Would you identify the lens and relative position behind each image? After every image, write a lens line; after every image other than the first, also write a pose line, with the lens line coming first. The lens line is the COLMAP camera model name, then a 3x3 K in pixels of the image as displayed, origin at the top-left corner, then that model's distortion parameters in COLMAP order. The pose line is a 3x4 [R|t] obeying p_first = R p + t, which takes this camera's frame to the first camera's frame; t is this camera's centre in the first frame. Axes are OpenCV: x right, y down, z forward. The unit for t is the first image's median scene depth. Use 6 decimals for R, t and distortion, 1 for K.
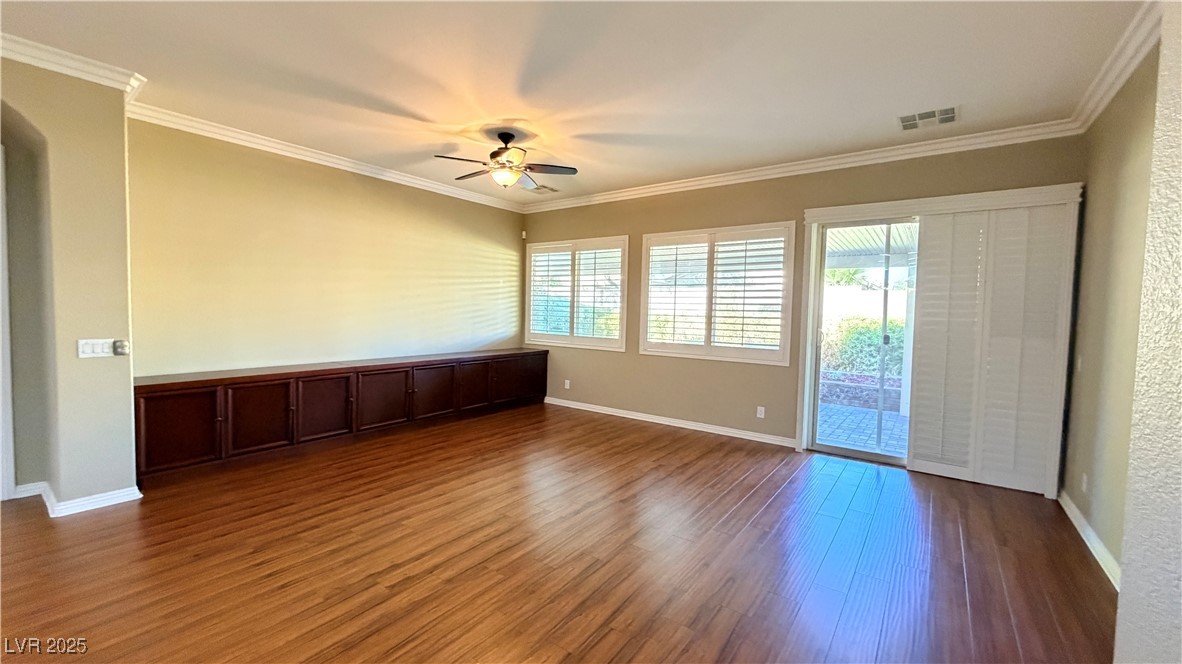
lens RADIAL K [[473.3, 0, 586.6], [0, 473.3, 333.6], [0, 0, 1]] dist [0.000330, 0.000015]
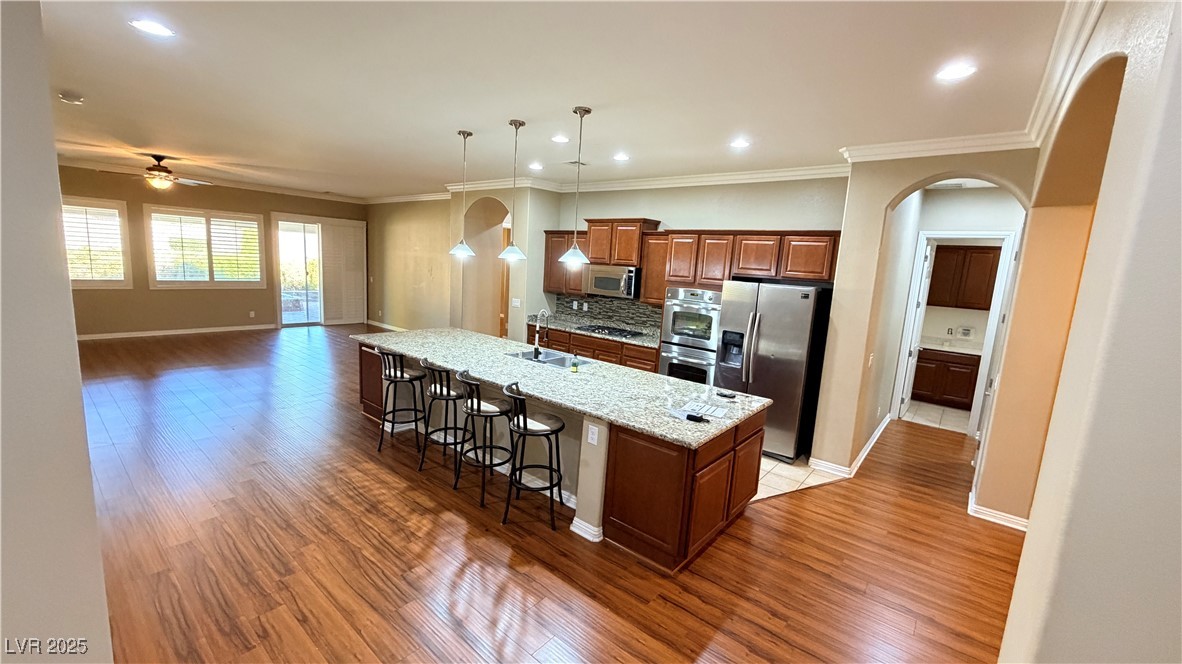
lens RADIAL K [[473.3, 0, 586.6], [0, 473.3, 333.6], [0, 0, 1]] dist [0.000330, 0.000015]
pose [[0.055472, -0.160741, 0.985437, -1.623844], [-0.011465, 0.986789, 0.161607, -0.089099], [-0.998394, -0.020263, 0.052897, -0.509753]]
